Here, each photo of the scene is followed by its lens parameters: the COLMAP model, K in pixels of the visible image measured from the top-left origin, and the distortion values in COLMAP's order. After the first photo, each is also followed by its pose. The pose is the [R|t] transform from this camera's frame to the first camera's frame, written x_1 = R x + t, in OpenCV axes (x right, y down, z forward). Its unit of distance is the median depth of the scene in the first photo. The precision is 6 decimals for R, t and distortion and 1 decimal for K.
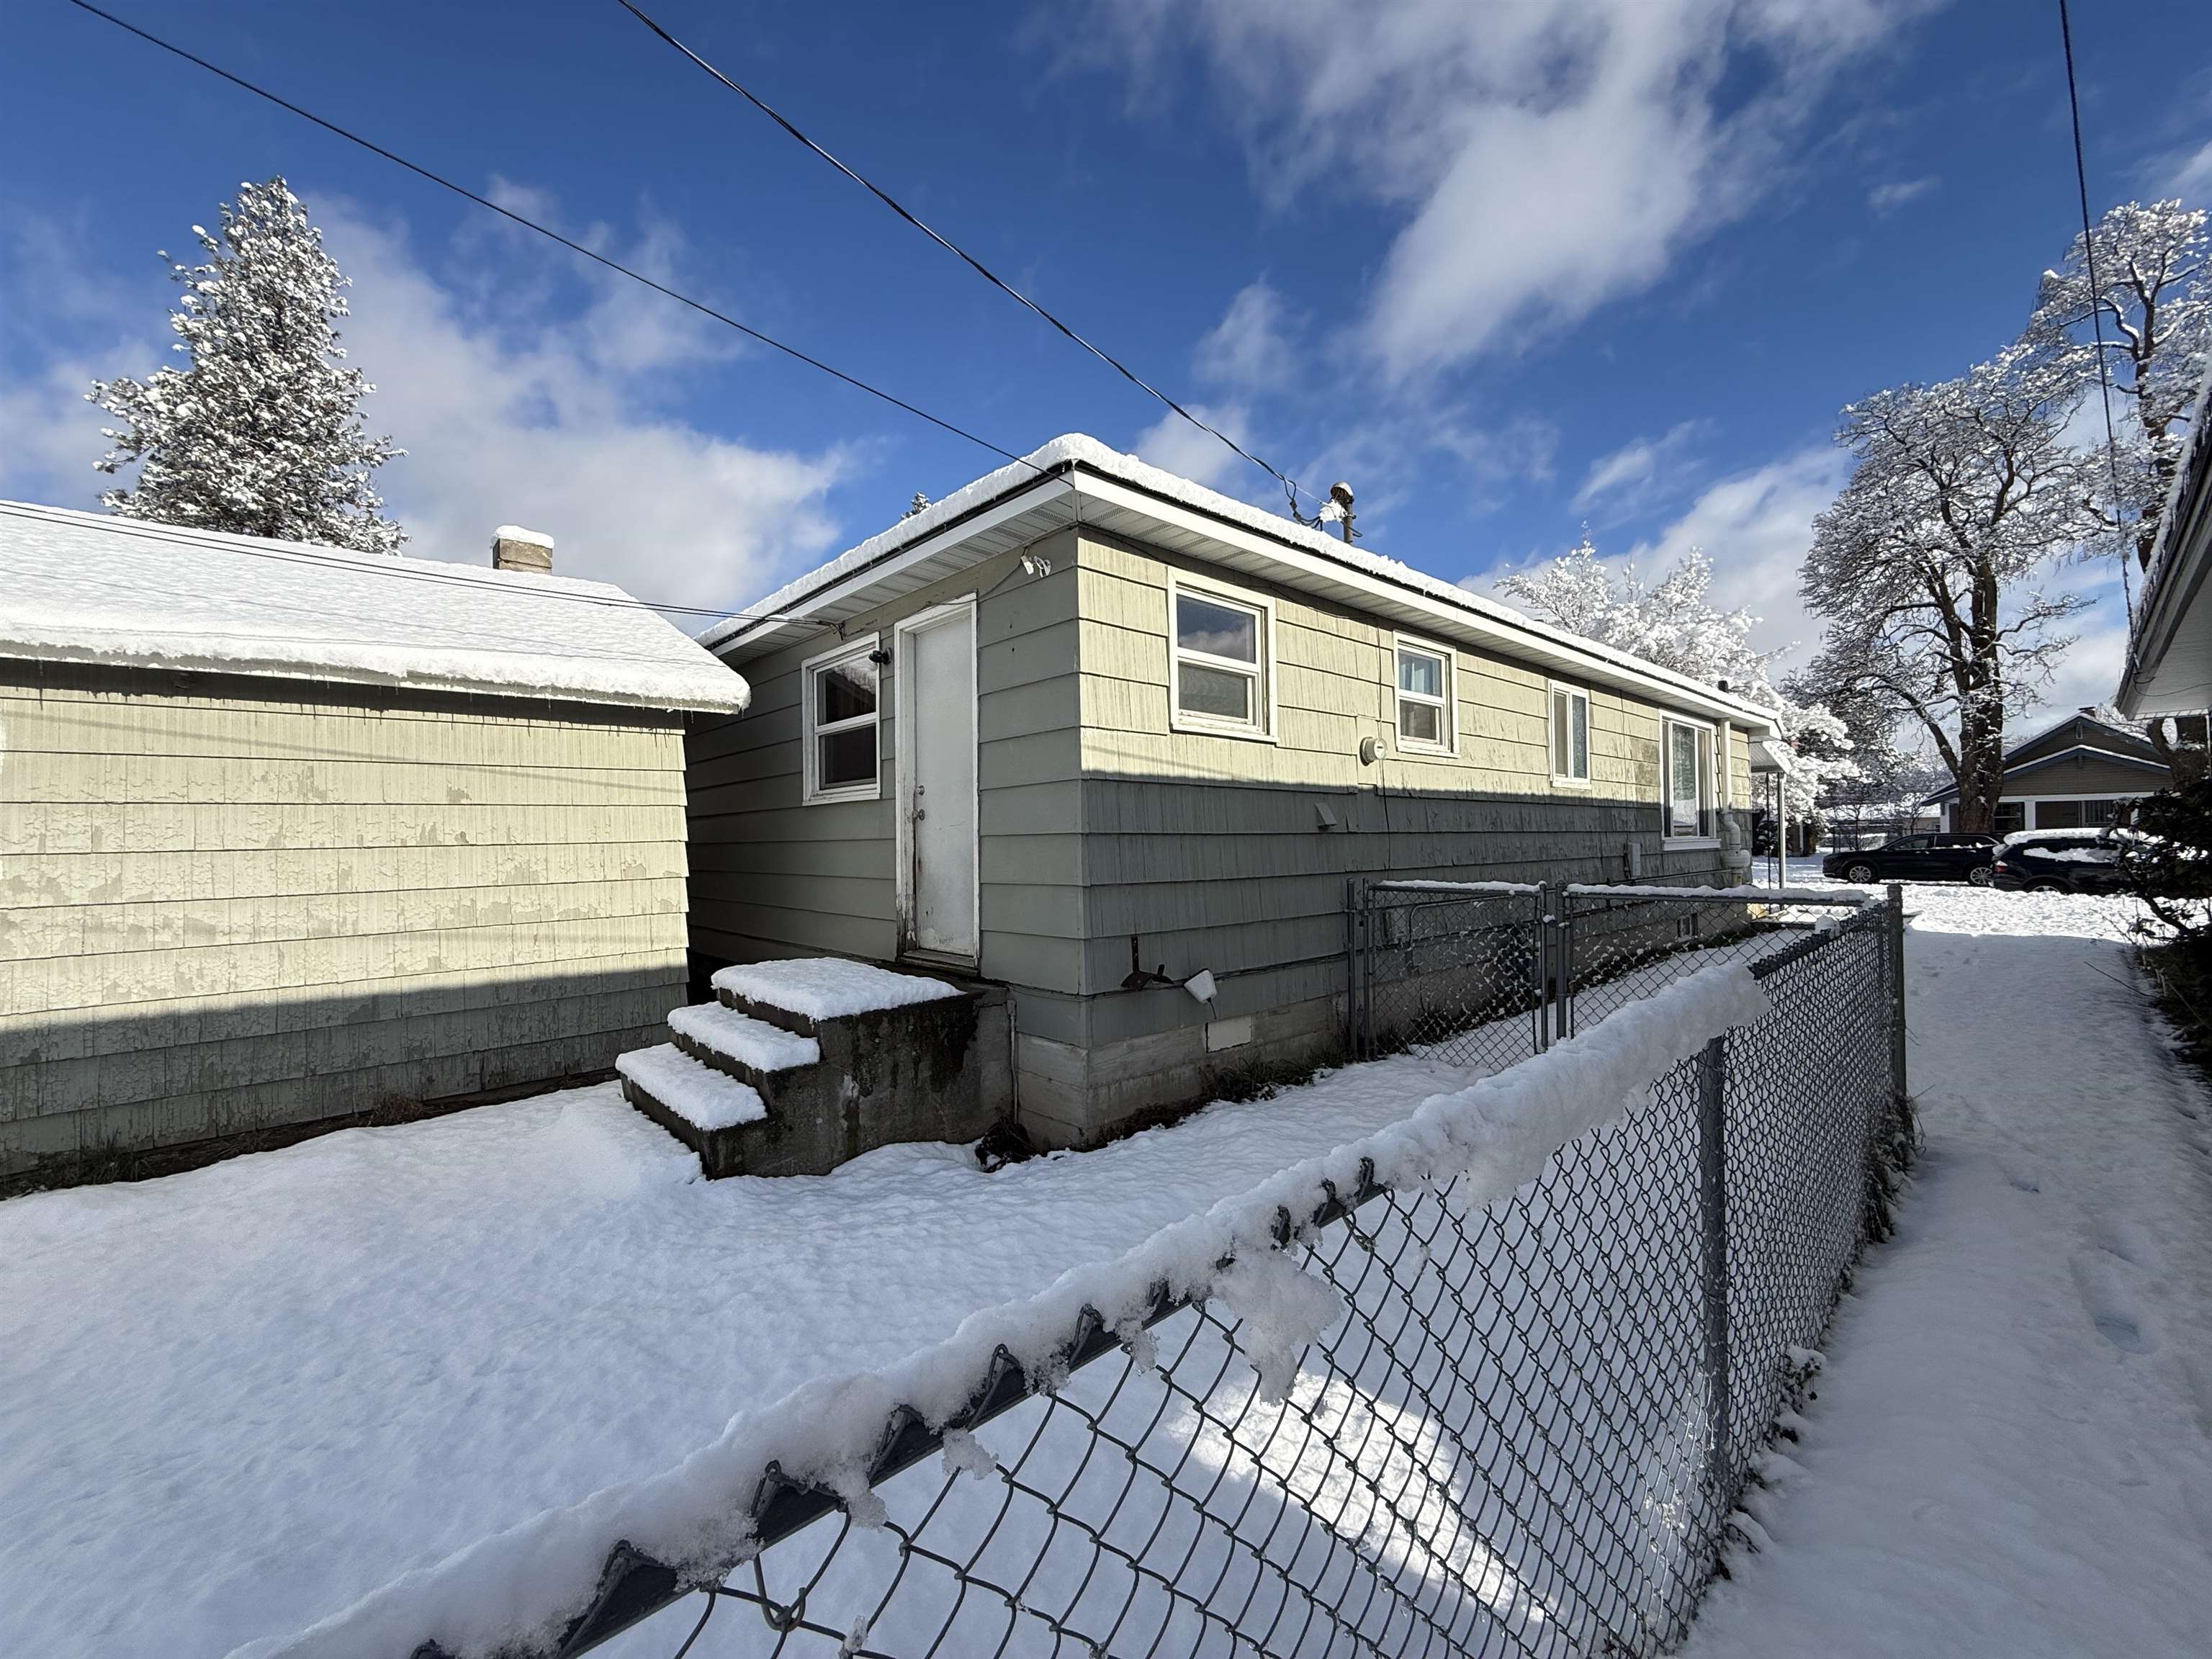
lens RADIAL K [[879.1, 0, 1100.6], [0, 879.1, 829.4], [0, 0, 1]] dist [-0.008414, -0.000202]
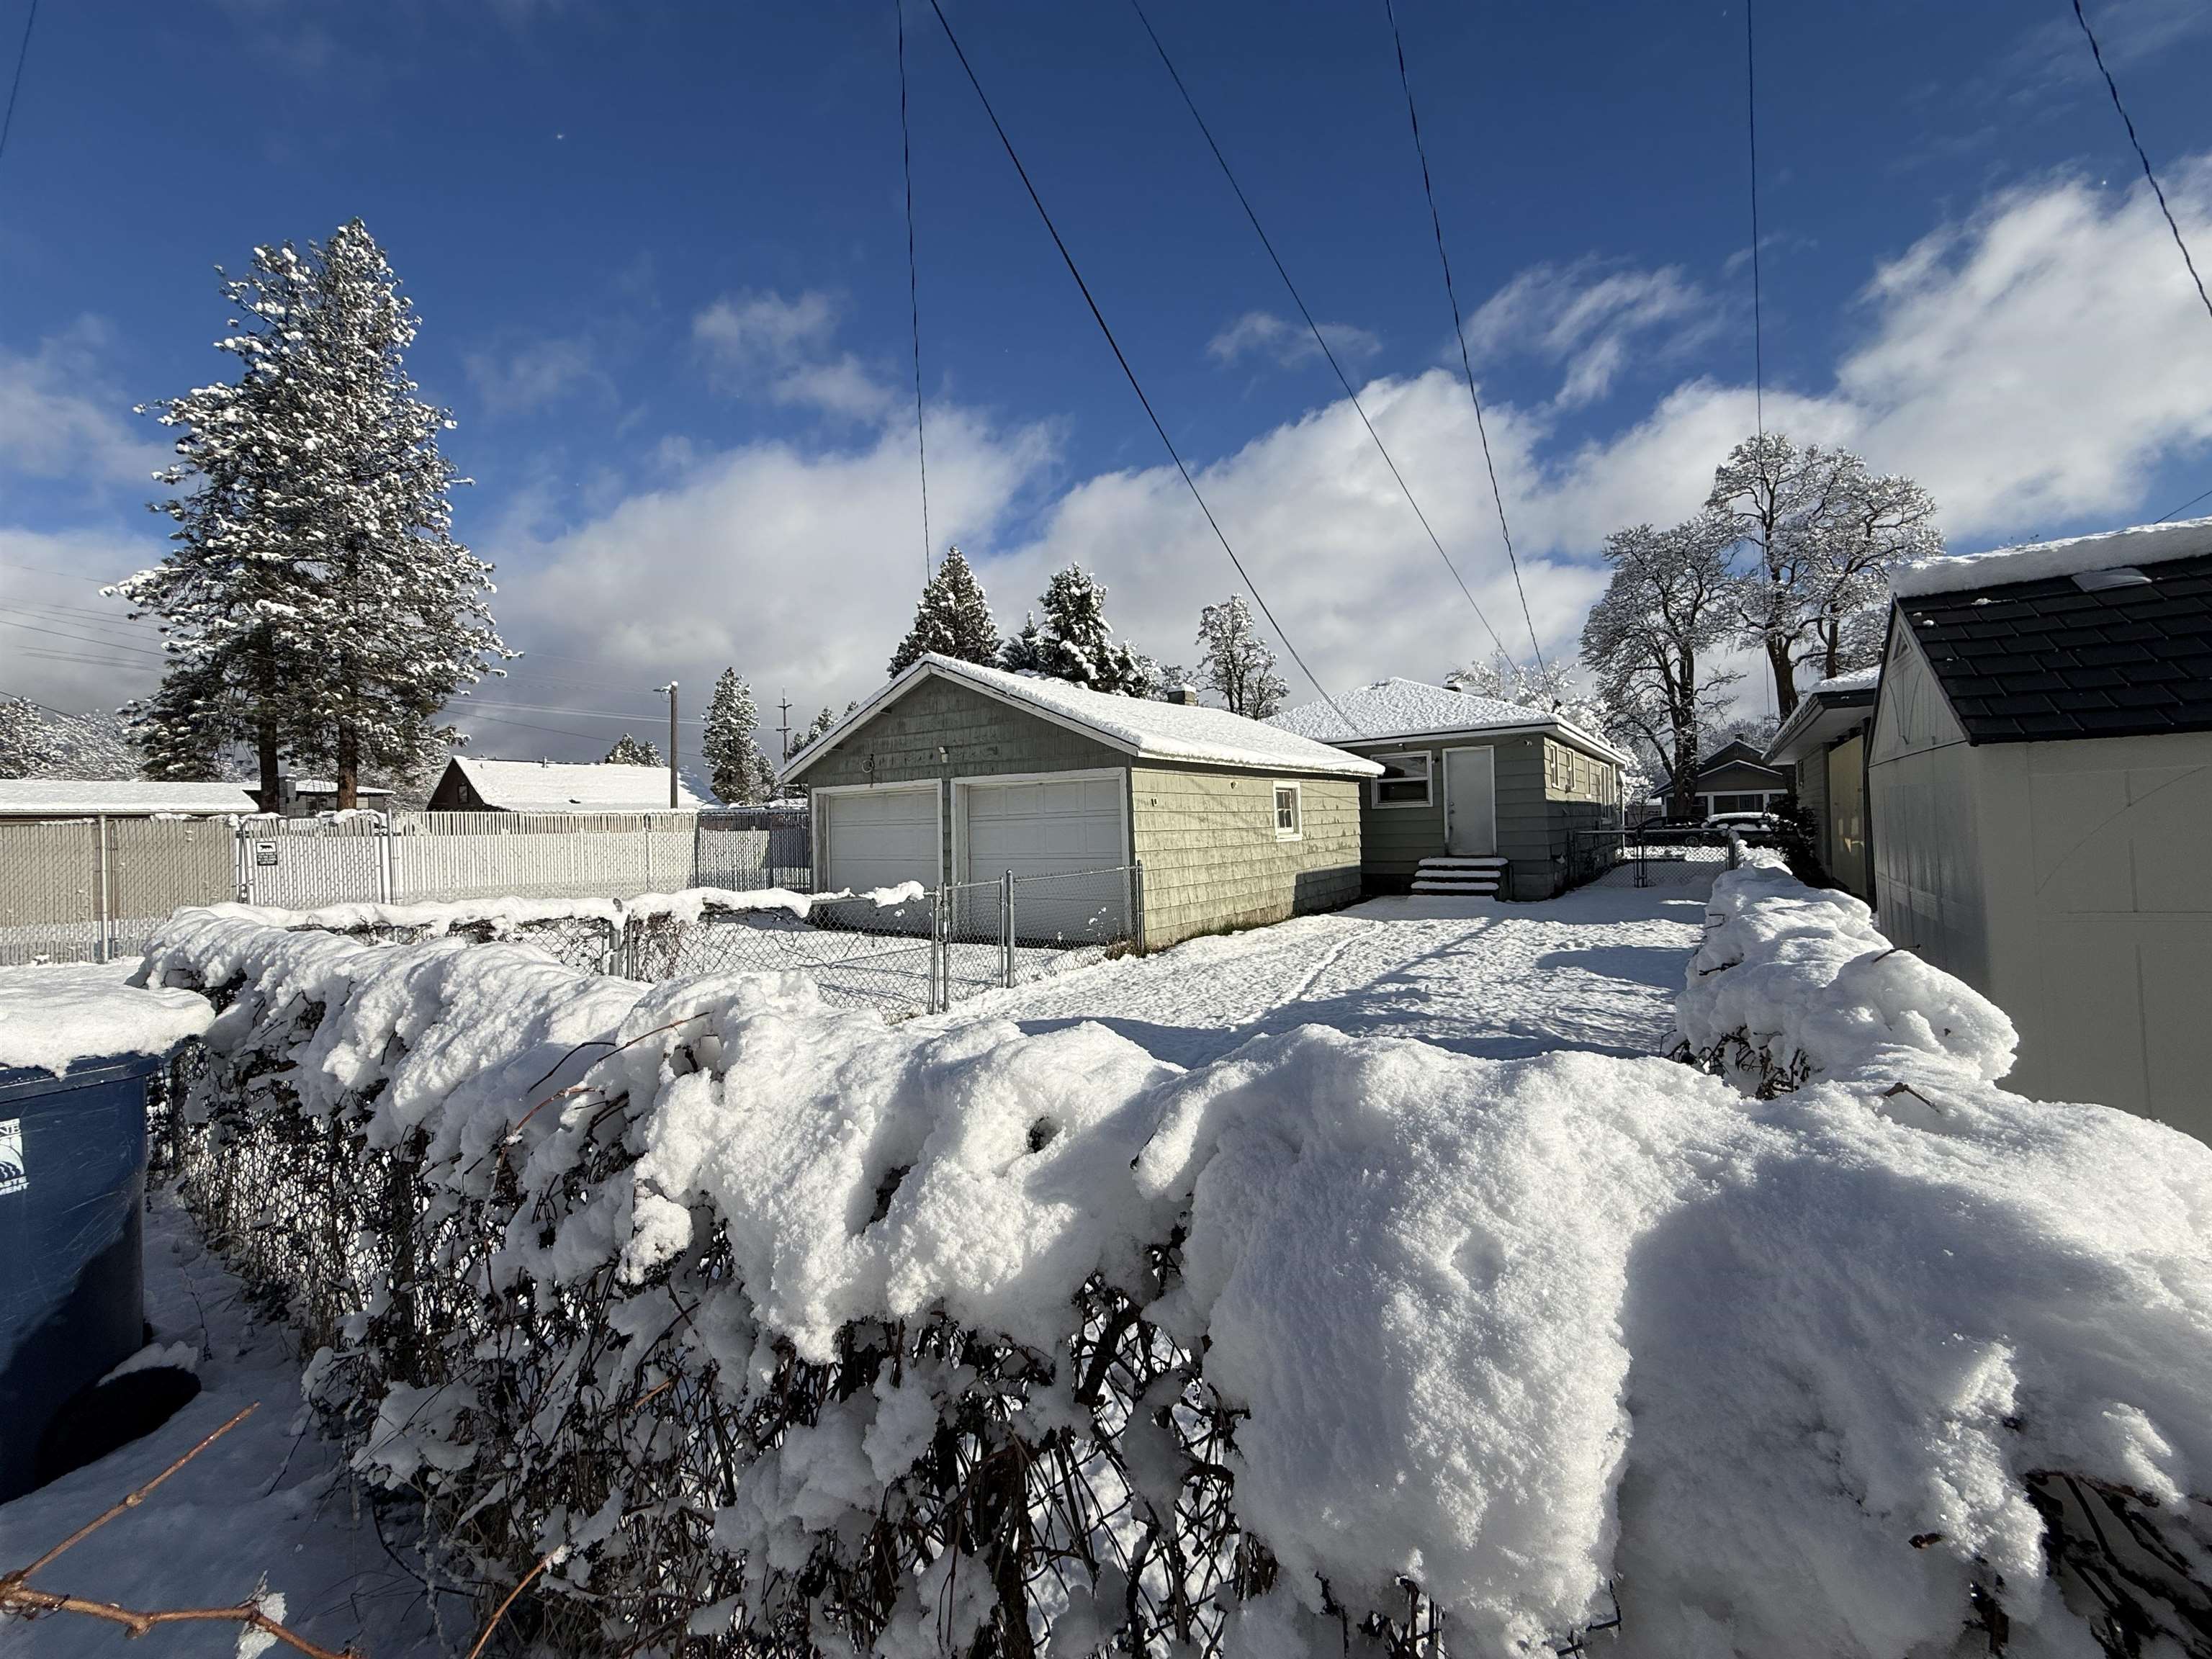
lens RADIAL K [[879.1, 0, 1106.5], [0, 879.1, 830.6], [0, 0, 1]] dist [-0.008414, -0.000202]
pose [[0.974204, -0.014181, 0.225224, -0.360760], [0.012087, 0.999870, 0.010677, 0.000600], [-0.225346, -0.007679, 0.974248, -0.301759]]
